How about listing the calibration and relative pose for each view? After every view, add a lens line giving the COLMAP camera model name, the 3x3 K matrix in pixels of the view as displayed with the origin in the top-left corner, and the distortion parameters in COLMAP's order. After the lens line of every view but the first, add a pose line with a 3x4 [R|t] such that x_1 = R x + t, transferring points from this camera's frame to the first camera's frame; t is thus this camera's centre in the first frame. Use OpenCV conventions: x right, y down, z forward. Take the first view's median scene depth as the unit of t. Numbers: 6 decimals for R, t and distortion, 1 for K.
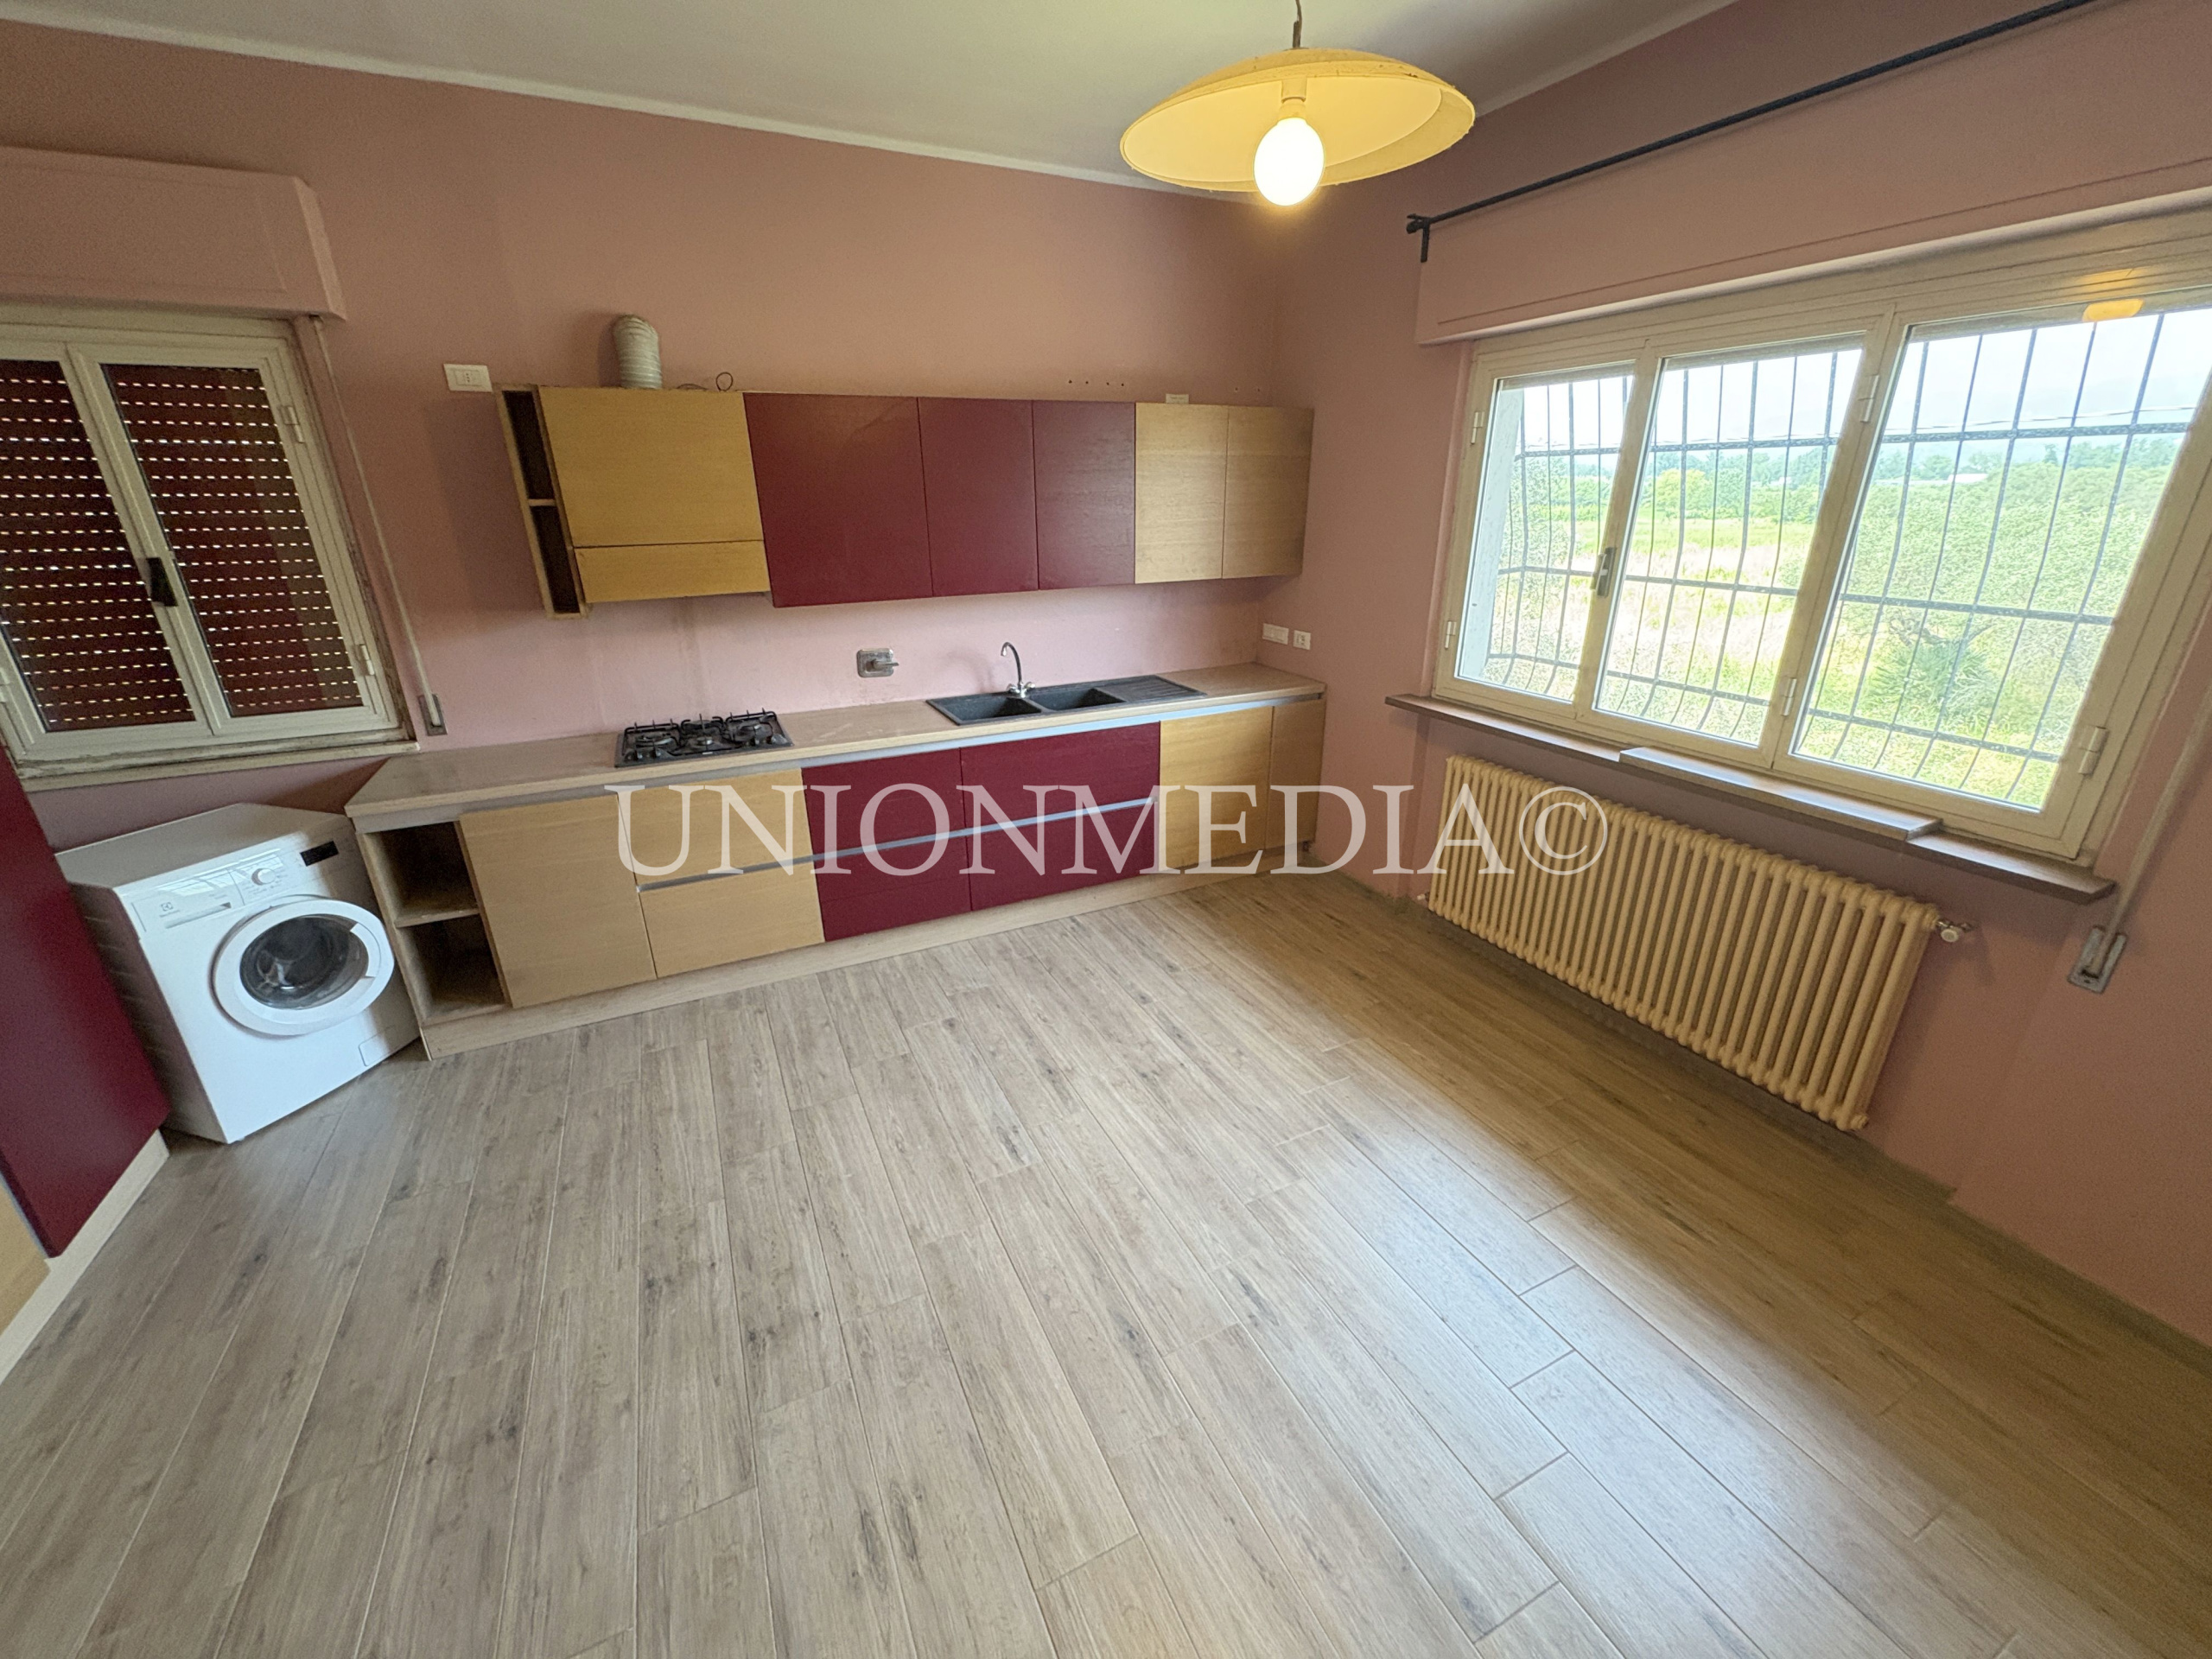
lens RADIAL K [[882.4, 0, 1108.1], [0, 882.4, 833.7], [0, 0, 1]] dist [0.000769, 0.000593]
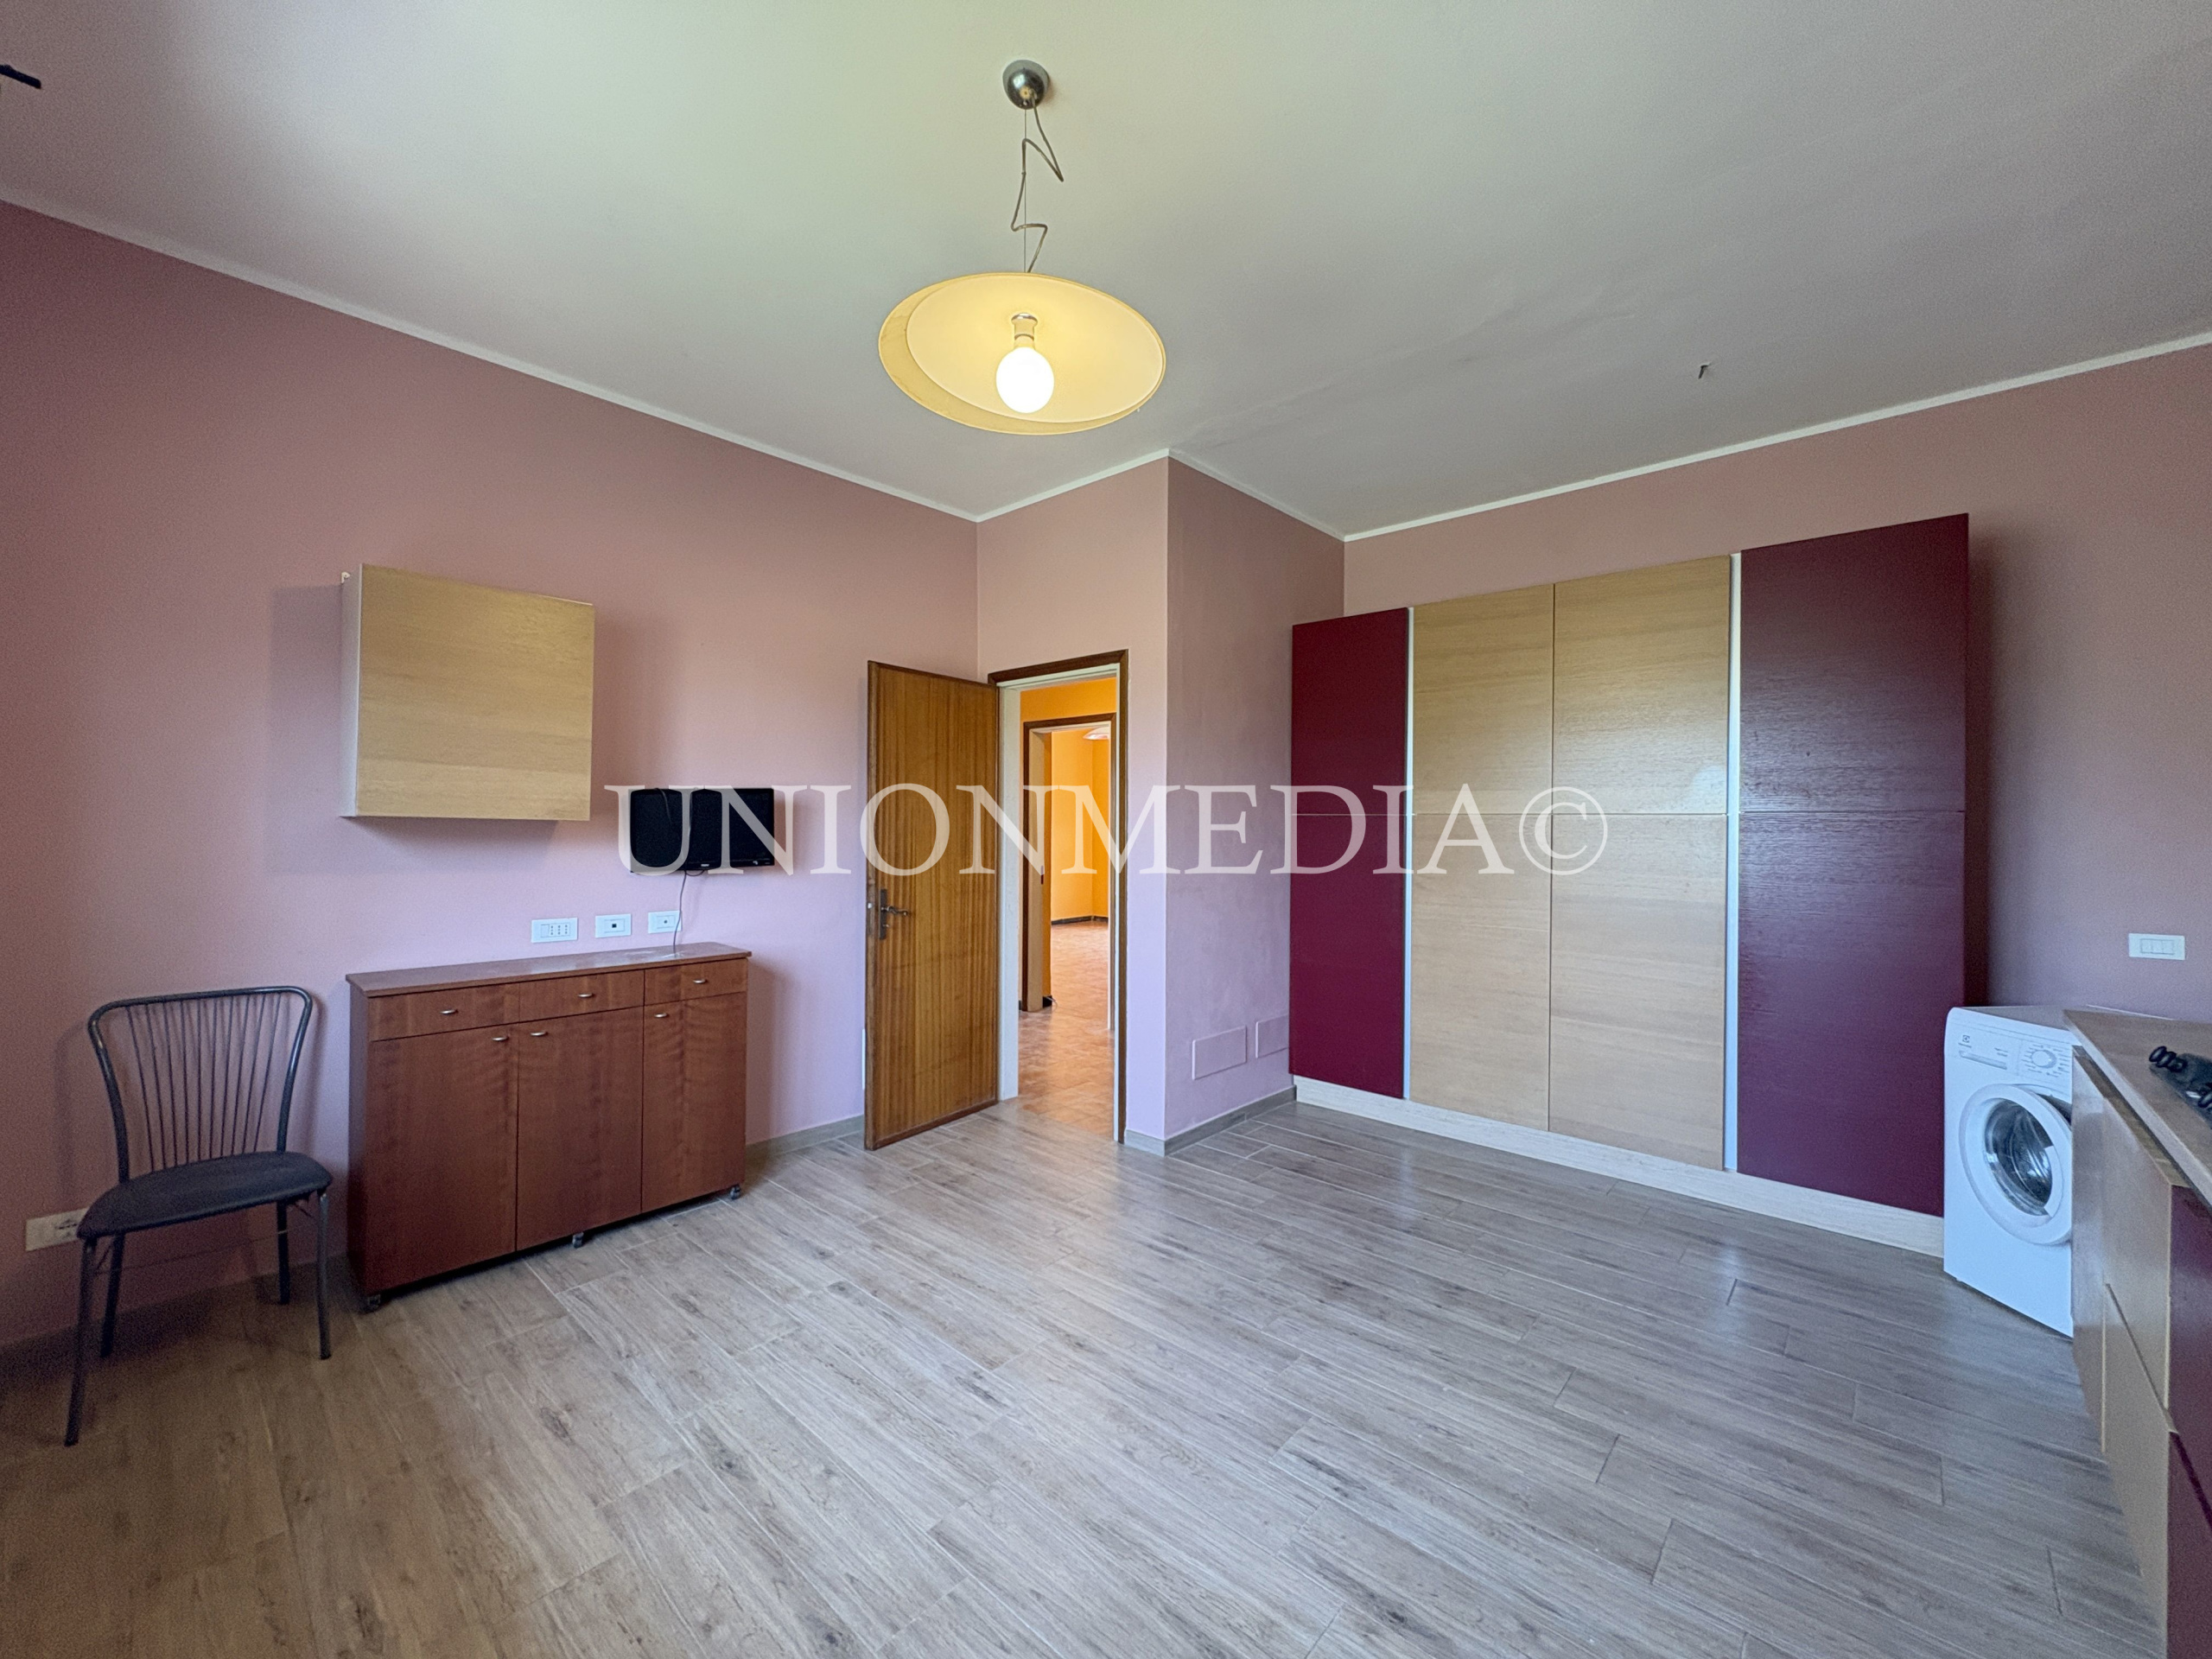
lens RADIAL K [[882.4, 0, 1113.3], [0, 882.4, 820.0], [0, 0, 1]] dist [0.000769, 0.000593]
pose [[-0.927886, -0.002636, -0.372854, 0.391179], [-0.136449, 0.933012, 0.332972, -0.443433], [0.347000, 0.359836, -0.866088, 1.641885]]
